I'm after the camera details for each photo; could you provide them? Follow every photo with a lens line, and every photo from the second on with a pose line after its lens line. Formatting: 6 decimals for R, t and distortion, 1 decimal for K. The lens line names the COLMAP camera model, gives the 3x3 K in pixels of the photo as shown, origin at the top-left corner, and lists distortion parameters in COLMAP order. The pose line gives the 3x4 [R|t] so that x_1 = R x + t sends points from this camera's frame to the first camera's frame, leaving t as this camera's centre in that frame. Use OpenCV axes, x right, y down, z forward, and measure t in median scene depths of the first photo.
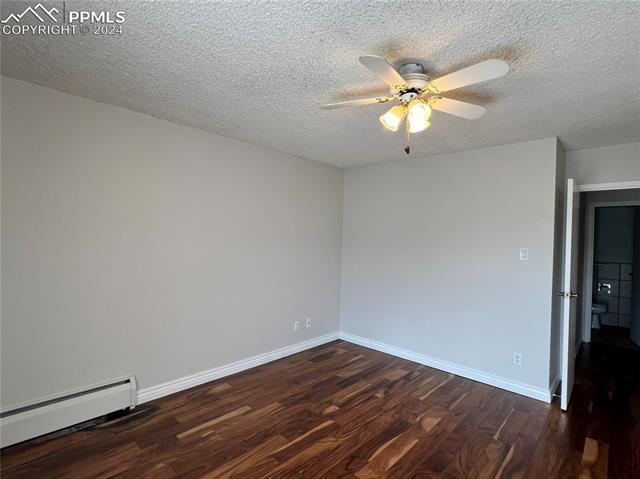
lens RADIAL K [[325.3, 0, 326.6], [0, 325.3, 238.5], [0, 0, 1]] dist [0.000465, 0.000373]
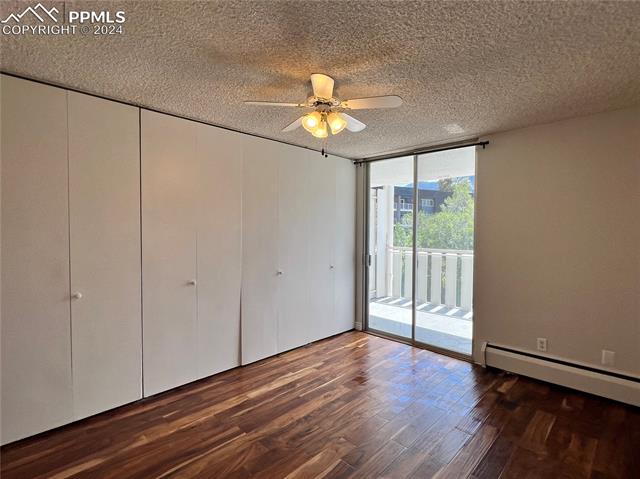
lens RADIAL K [[322.7, 0, 320.0], [0, 322.7, 239.5], [0, 0, 1]] dist [0.001437, 0.000956]
pose [[-0.998388, -0.042292, 0.037855, 0.134549], [-0.041077, 0.998634, 0.032307, 0.004662], [-0.039170, 0.030700, -0.998761, 1.427227]]
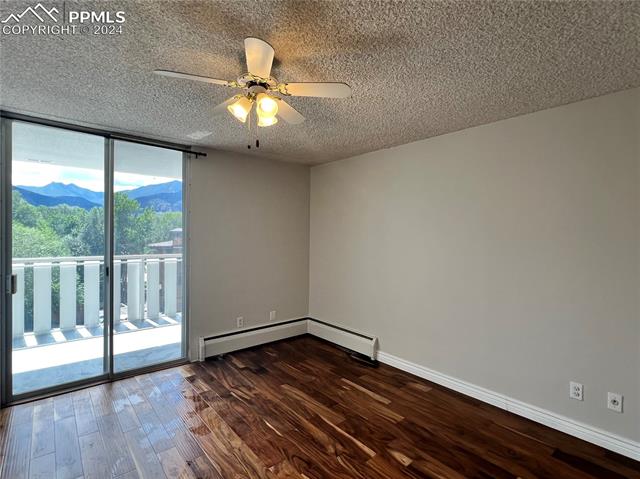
lens RADIAL K [[322.7, 0, 320.0], [0, 322.7, 239.5], [0, 0, 1]] dist [0.001437, 0.000956]
pose [[-0.130075, -0.022088, -0.991258, 0.778667], [-0.018265, 0.999636, -0.019878, 0.020772], [0.991336, 0.015520, -0.130431, 0.858026]]
